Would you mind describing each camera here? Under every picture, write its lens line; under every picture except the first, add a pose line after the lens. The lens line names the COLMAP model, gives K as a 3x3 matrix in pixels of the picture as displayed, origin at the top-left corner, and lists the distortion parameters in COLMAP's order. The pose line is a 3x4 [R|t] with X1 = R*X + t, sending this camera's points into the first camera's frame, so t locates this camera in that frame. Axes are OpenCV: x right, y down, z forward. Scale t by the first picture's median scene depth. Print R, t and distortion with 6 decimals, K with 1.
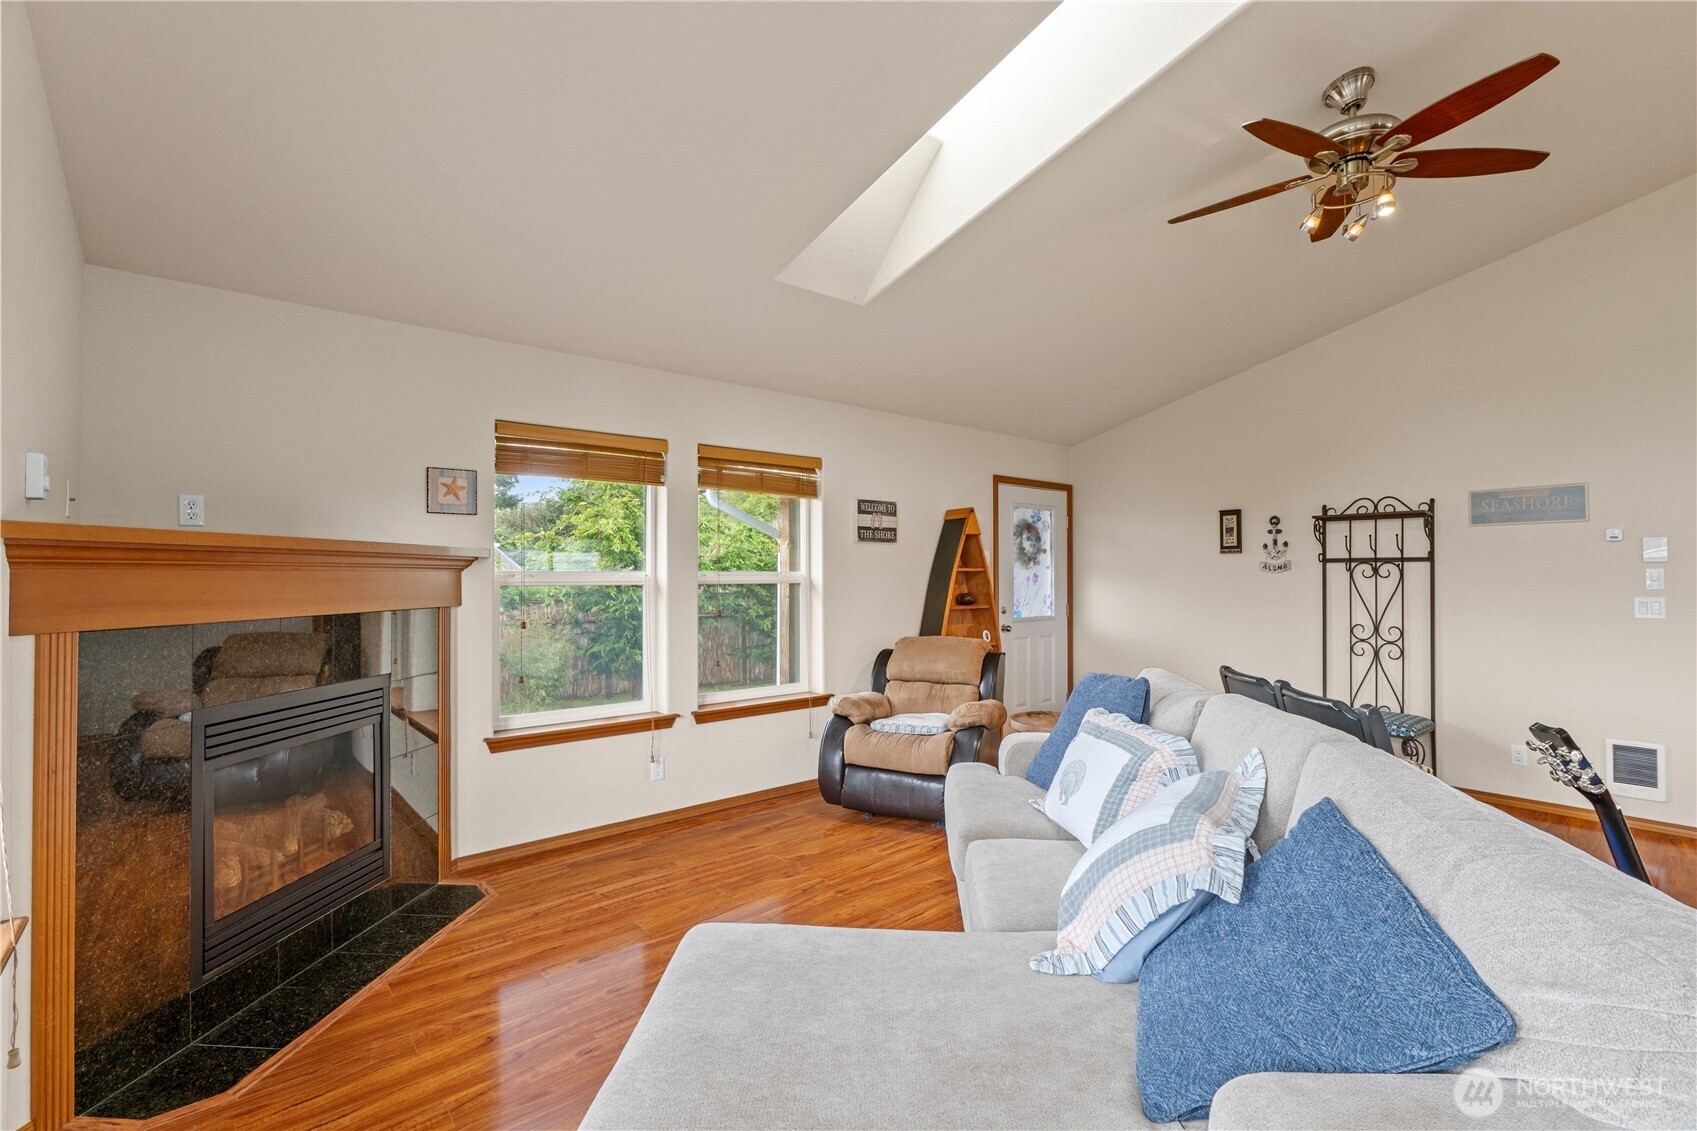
lens RADIAL K [[761.6, 0, 854.4], [0, 761.6, 565.0], [0, 0, 1]] dist [0.001242, 0.000891]
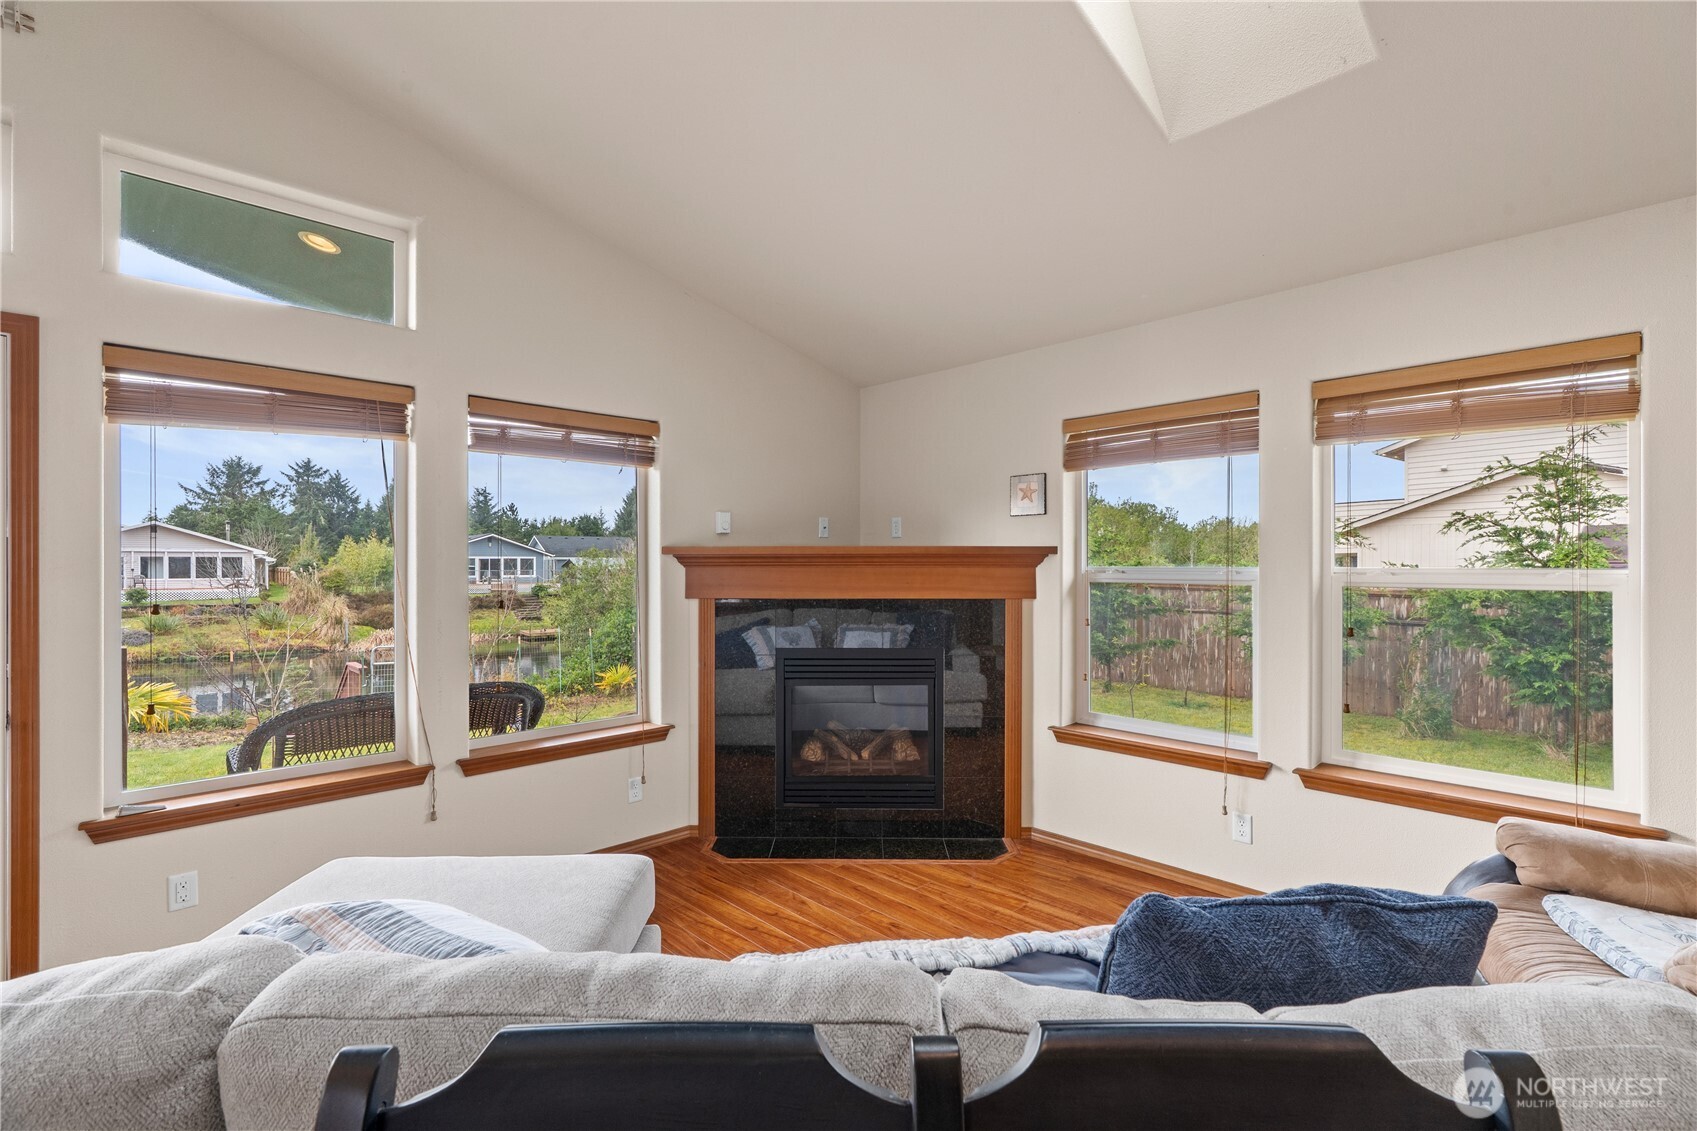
lens RADIAL K [[768.5, 0, 848.5], [0, 768.5, 565.5], [0, 0, 1]] dist [-0.000658, 0.000167]
pose [[0.065168, 0.002703, -0.997871, 0.568739], [0.013432, 0.999903, 0.003585, -0.001635], [0.997784, -0.013637, 0.065125, 0.667672]]
